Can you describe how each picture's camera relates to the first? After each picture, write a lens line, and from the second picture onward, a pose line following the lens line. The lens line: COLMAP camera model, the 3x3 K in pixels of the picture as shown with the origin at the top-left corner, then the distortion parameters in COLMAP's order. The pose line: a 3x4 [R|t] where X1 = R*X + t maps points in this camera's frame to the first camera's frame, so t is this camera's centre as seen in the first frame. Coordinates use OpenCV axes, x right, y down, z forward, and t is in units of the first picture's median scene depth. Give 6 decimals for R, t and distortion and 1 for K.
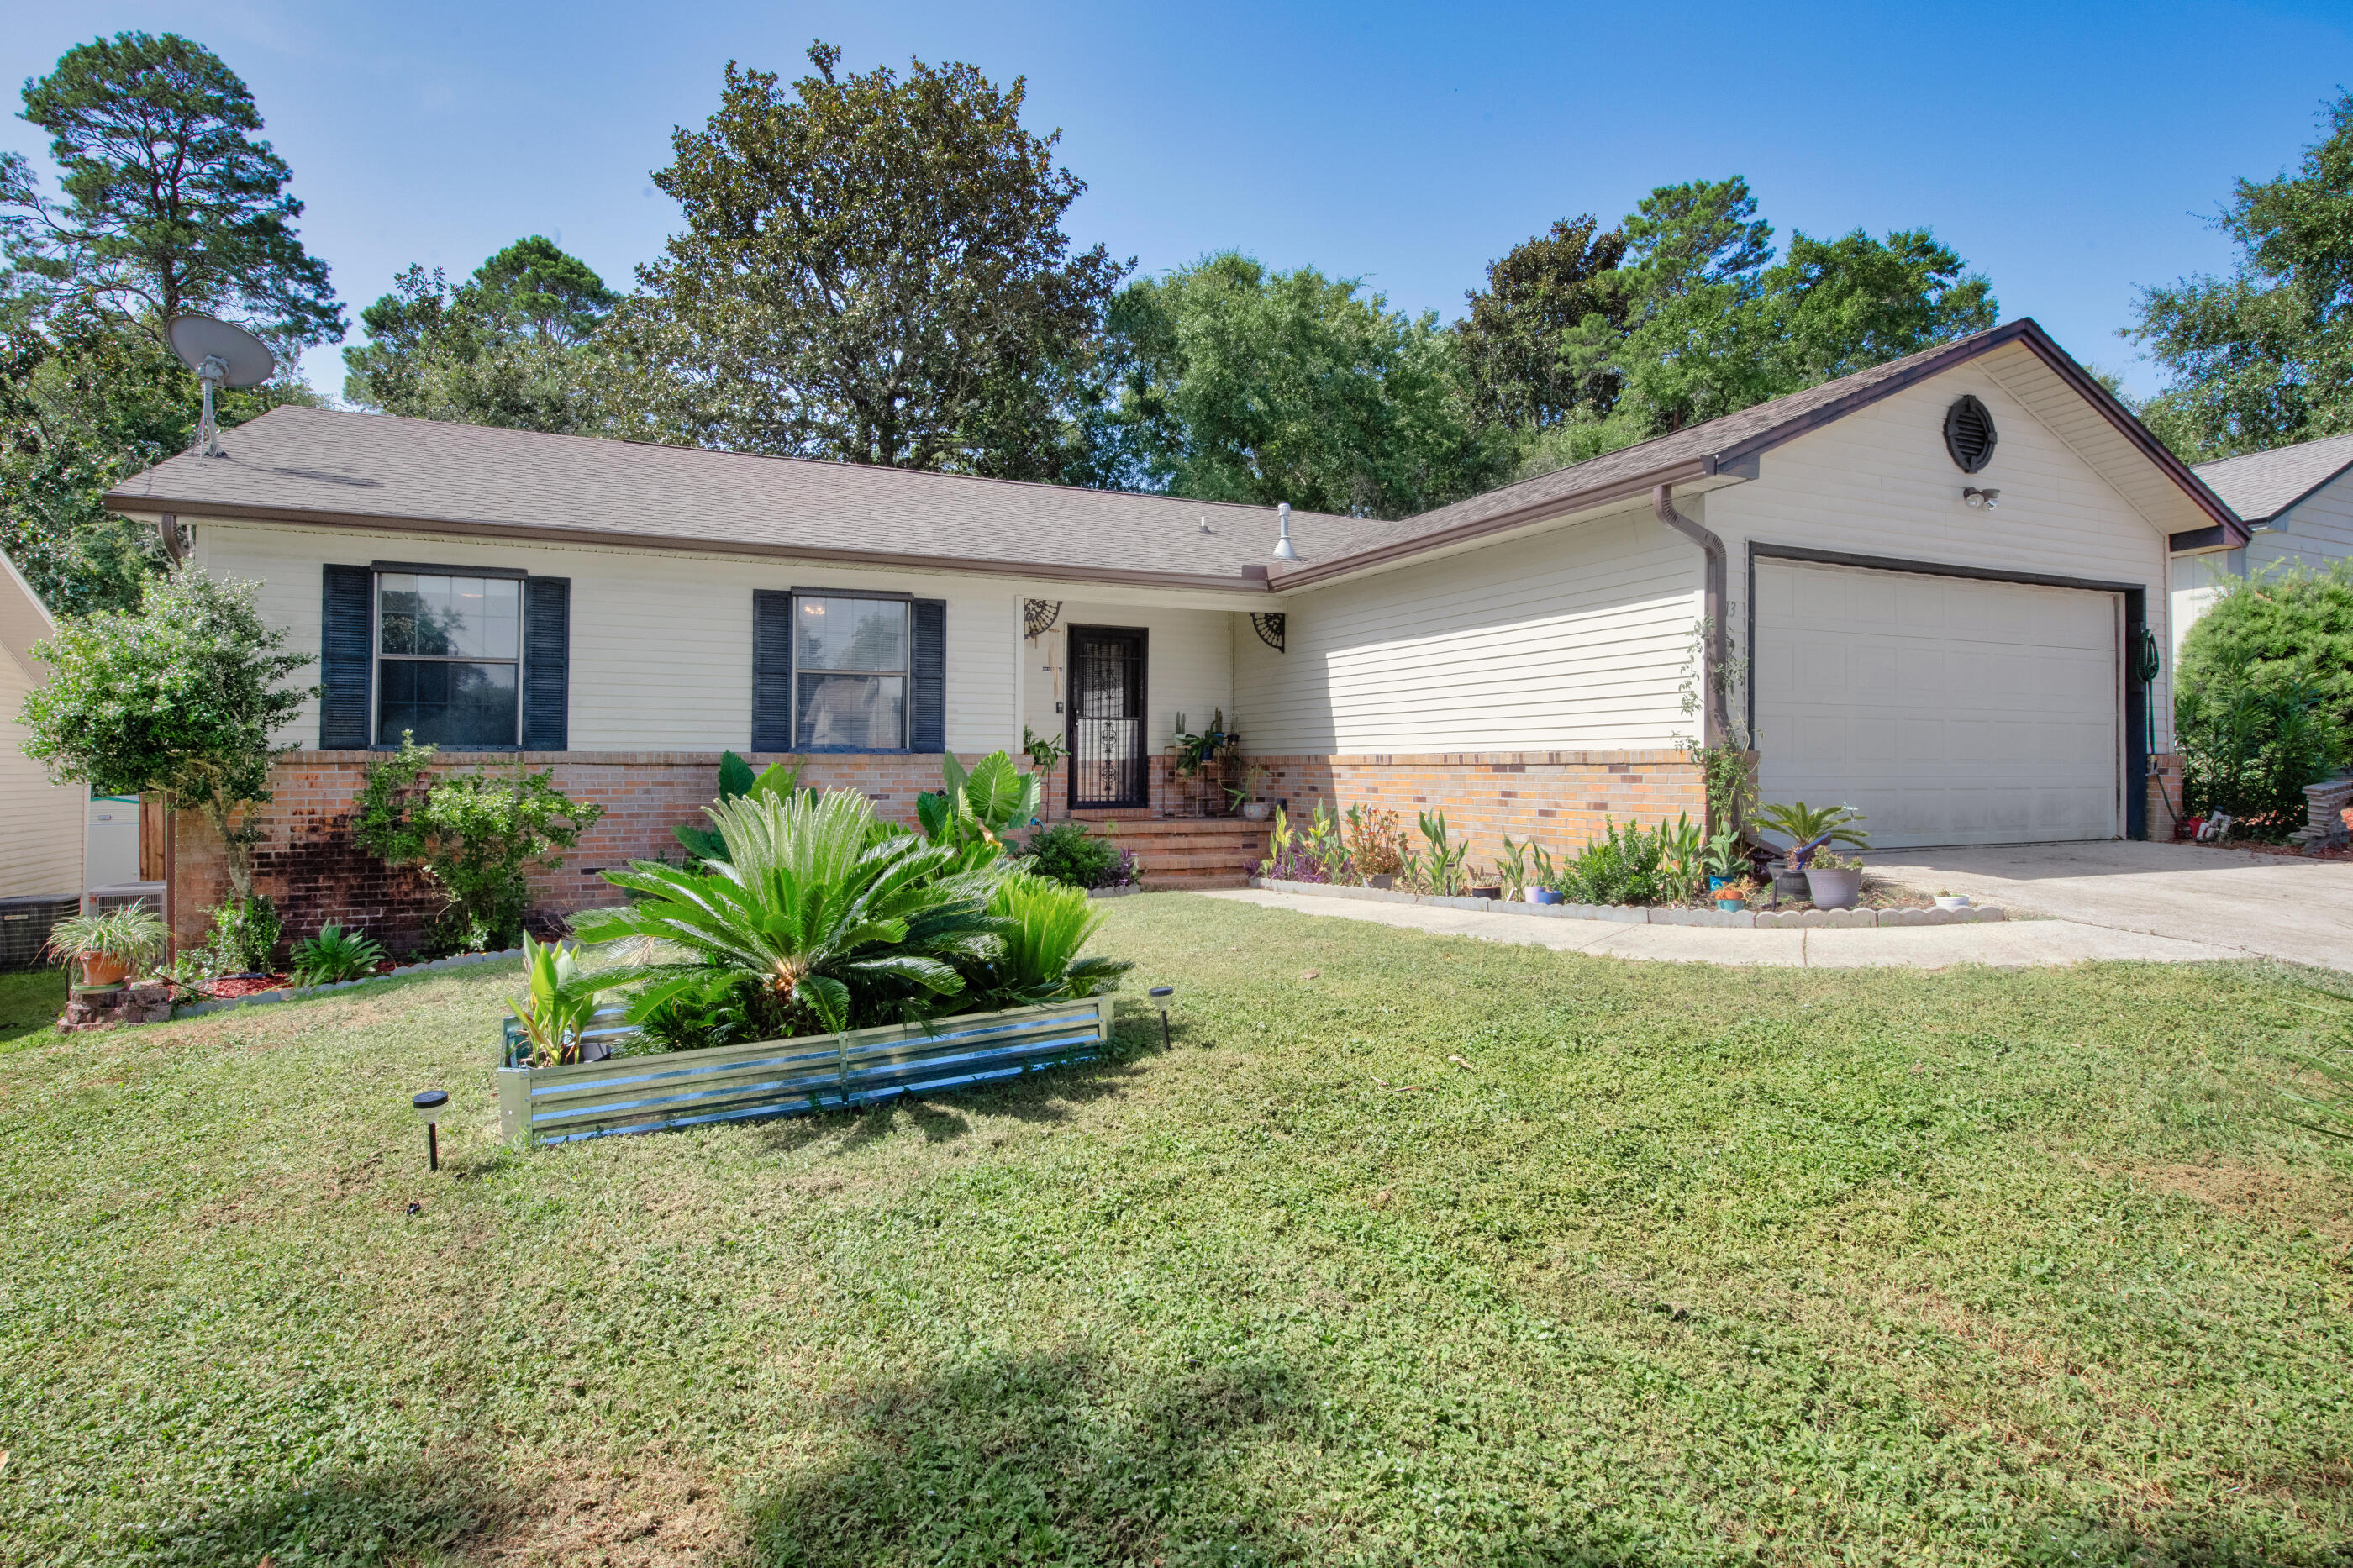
lens RADIAL K [[1184.8, 0, 1161.2], [0, 1184.8, 764.5], [0, 0, 1]] dist [0.015052, -0.003154]
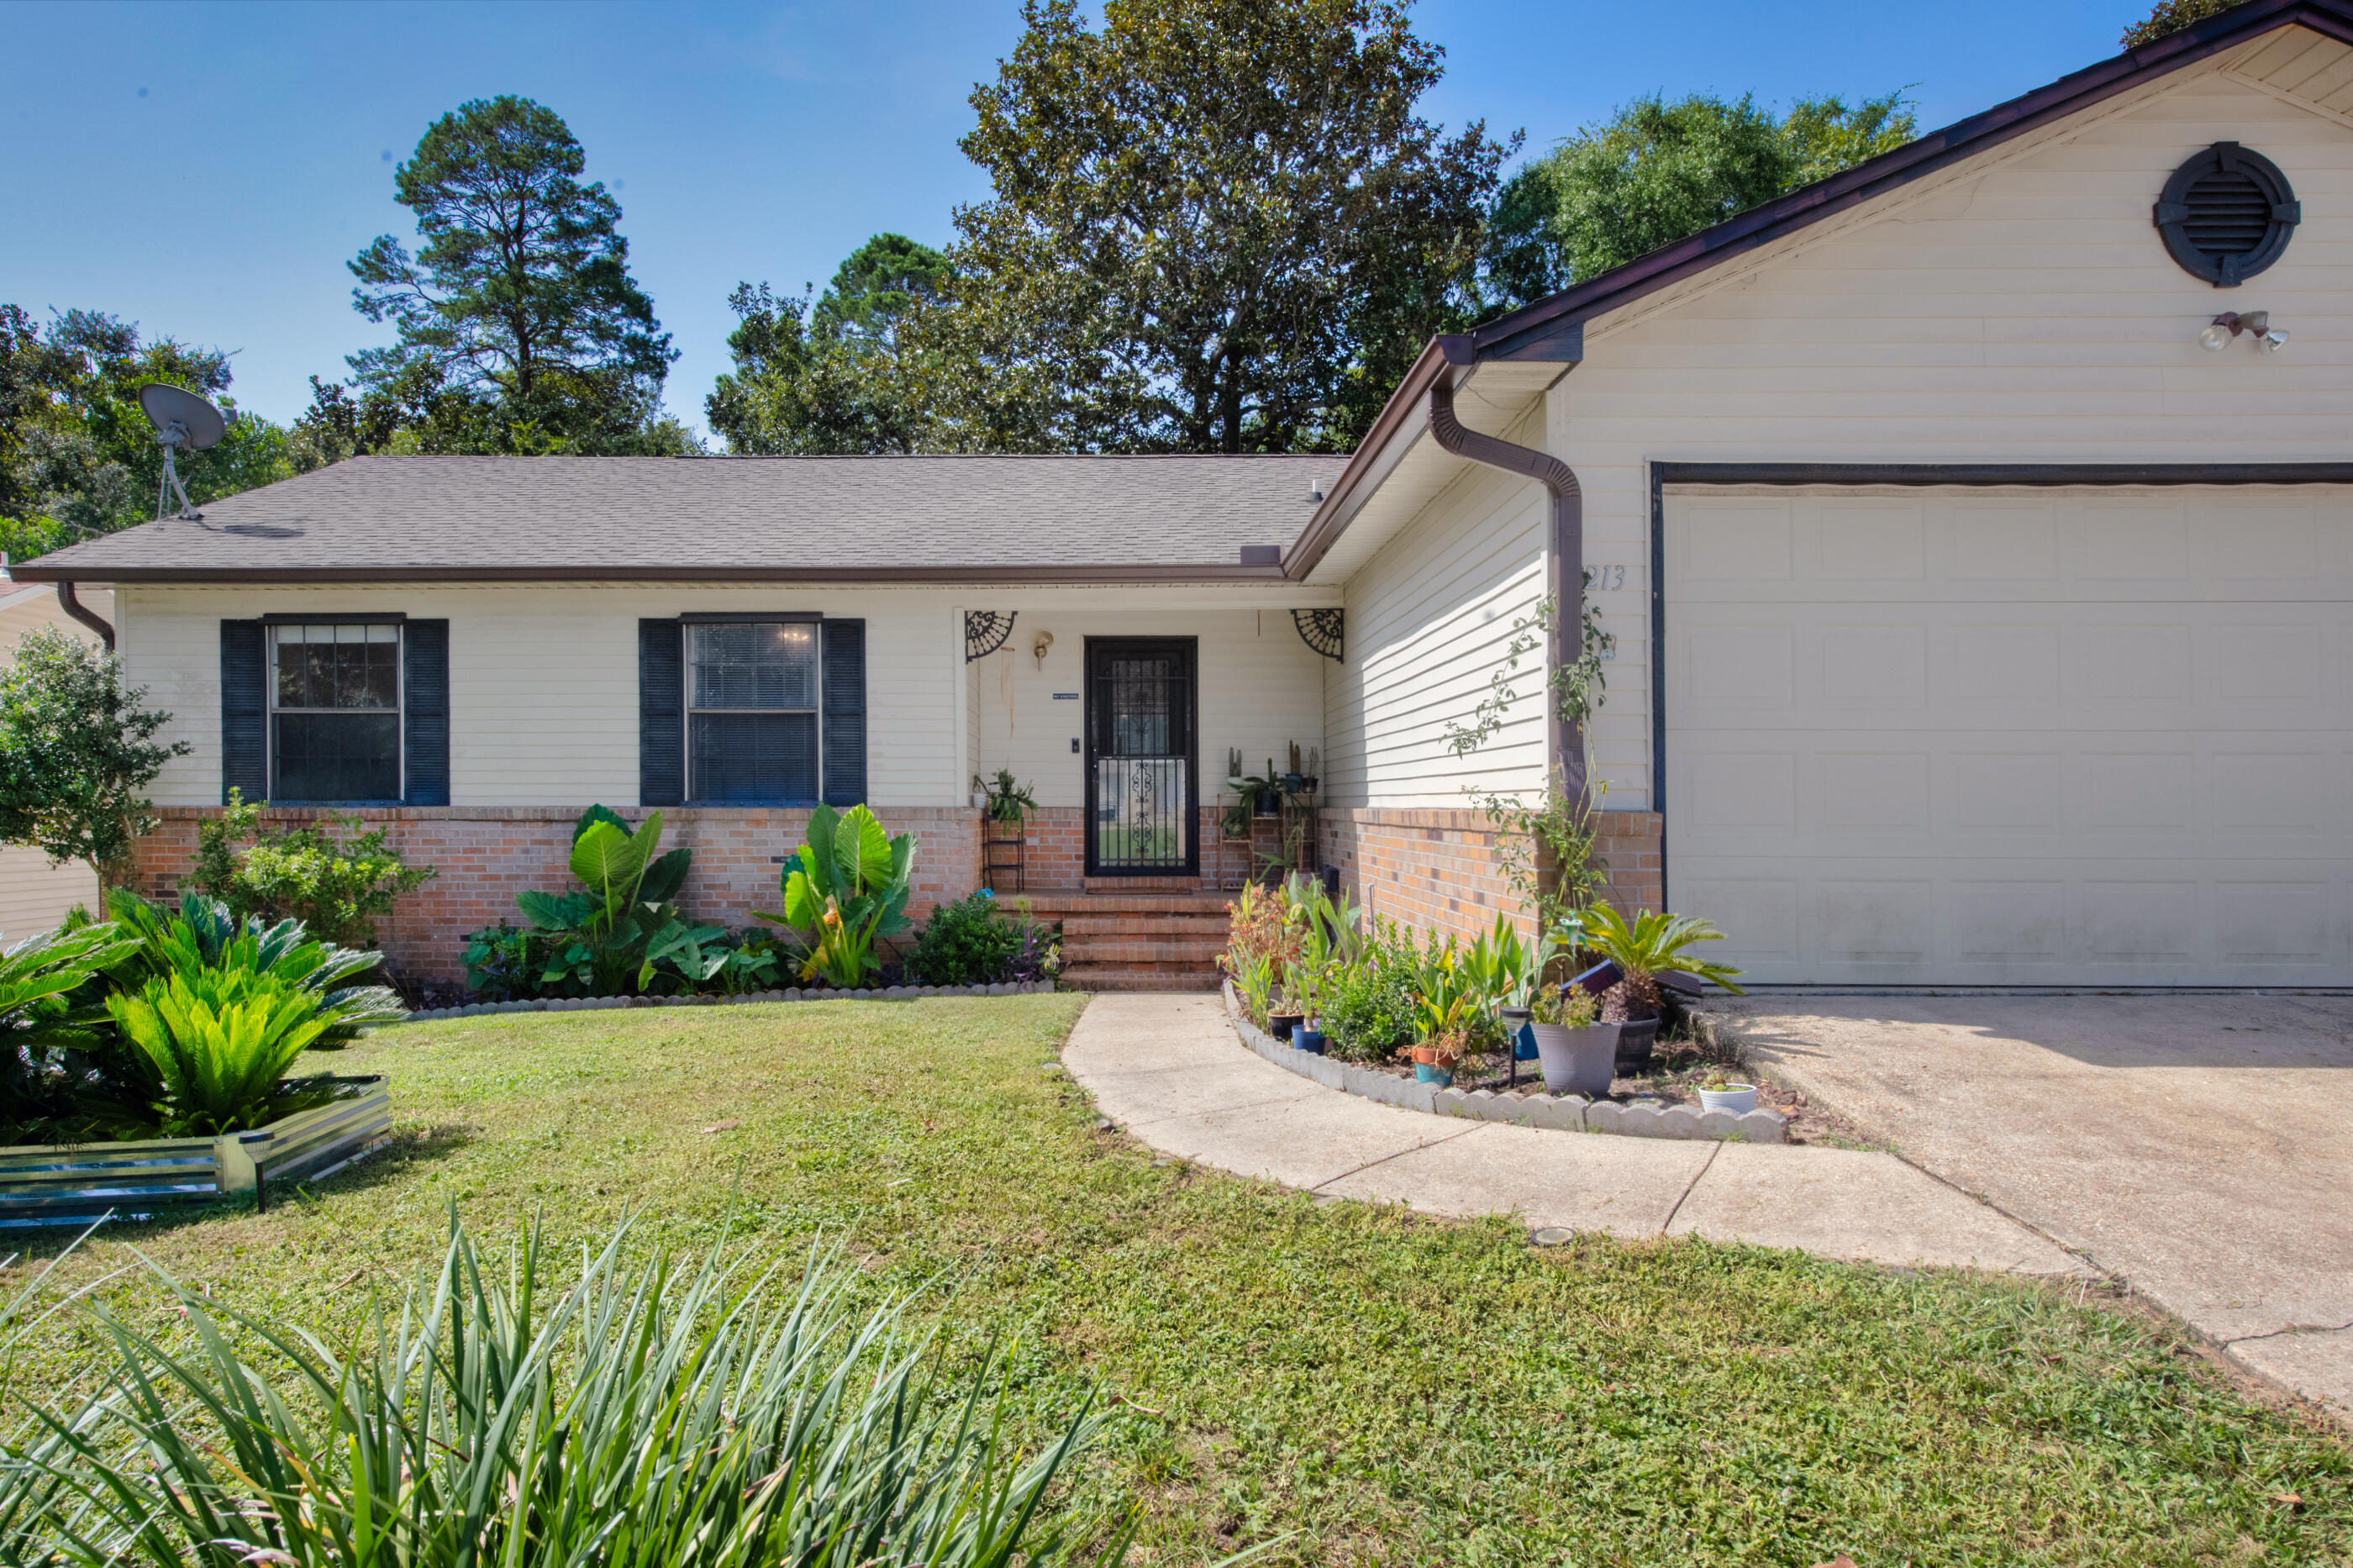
lens RADIAL K [[1465.3, 0, 1196.1], [0, 1465.3, 793.5], [0, 0, 1]] dist [0.048460, 0.021162]
pose [[0.909791, -0.003386, -0.415053, 0.383439], [0.002017, 0.999991, -0.003736, -0.011998], [0.415061, 0.002562, 0.909790, 0.145294]]
